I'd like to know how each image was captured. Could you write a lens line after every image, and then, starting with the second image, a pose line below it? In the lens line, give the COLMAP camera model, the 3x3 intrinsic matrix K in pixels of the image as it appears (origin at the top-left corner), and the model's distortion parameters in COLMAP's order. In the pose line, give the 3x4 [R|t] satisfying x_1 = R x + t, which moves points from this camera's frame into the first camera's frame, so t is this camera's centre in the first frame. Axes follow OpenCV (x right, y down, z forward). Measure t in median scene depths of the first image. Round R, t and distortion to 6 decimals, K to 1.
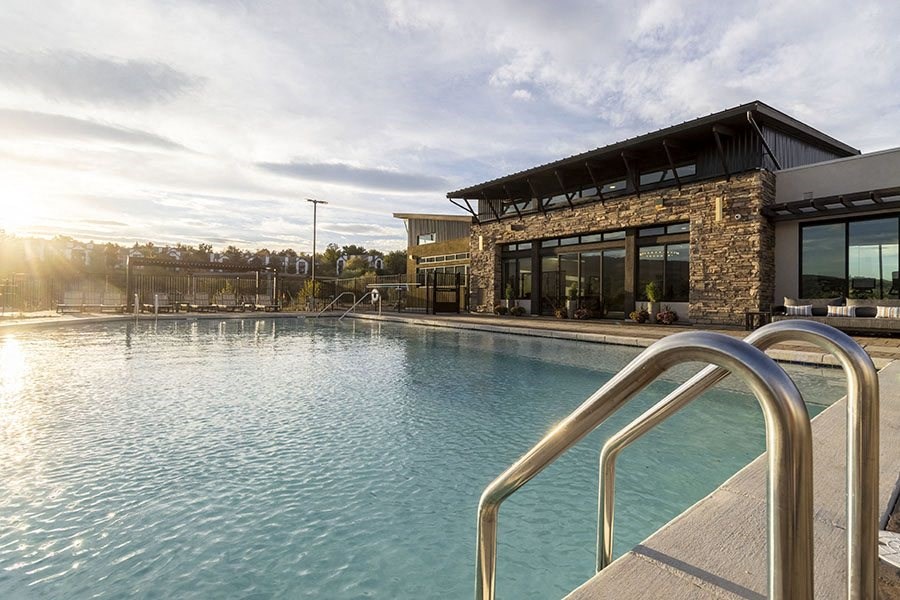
lens RADIAL K [[416.4, 0, 449.5], [0, 416.4, 291.1], [0, 0, 1]] dist [-0.001504, 0.000011]
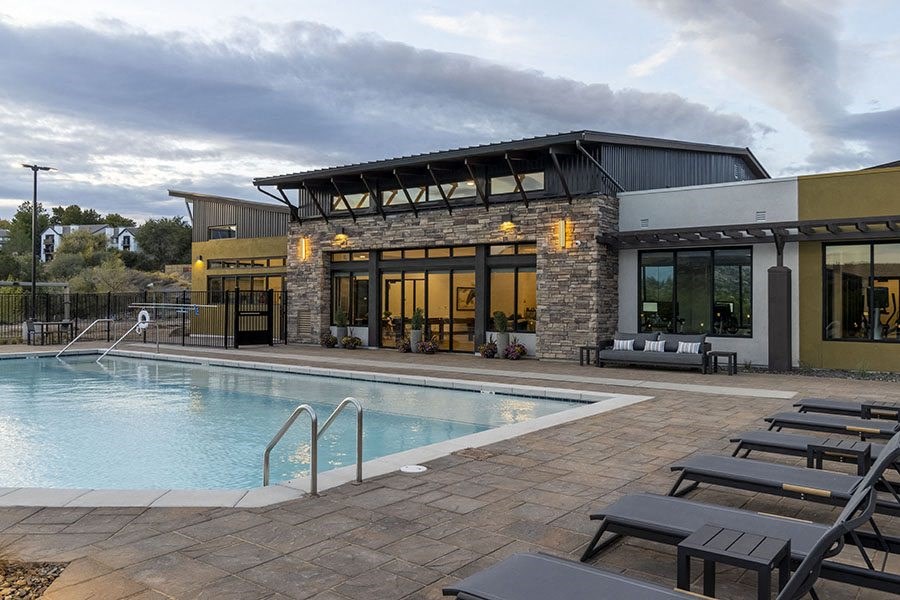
lens RADIAL K [[698.4, 0, 450.0], [0, 698.4, 300.0], [0, 0, 1]] dist [0.005872, -0.000093]
pose [[0.964631, -0.002292, 0.263594, 0.002488], [-0.001333, 0.999907, 0.013573, -0.045564], [-0.263601, -0.013444, 0.964538, -0.271164]]
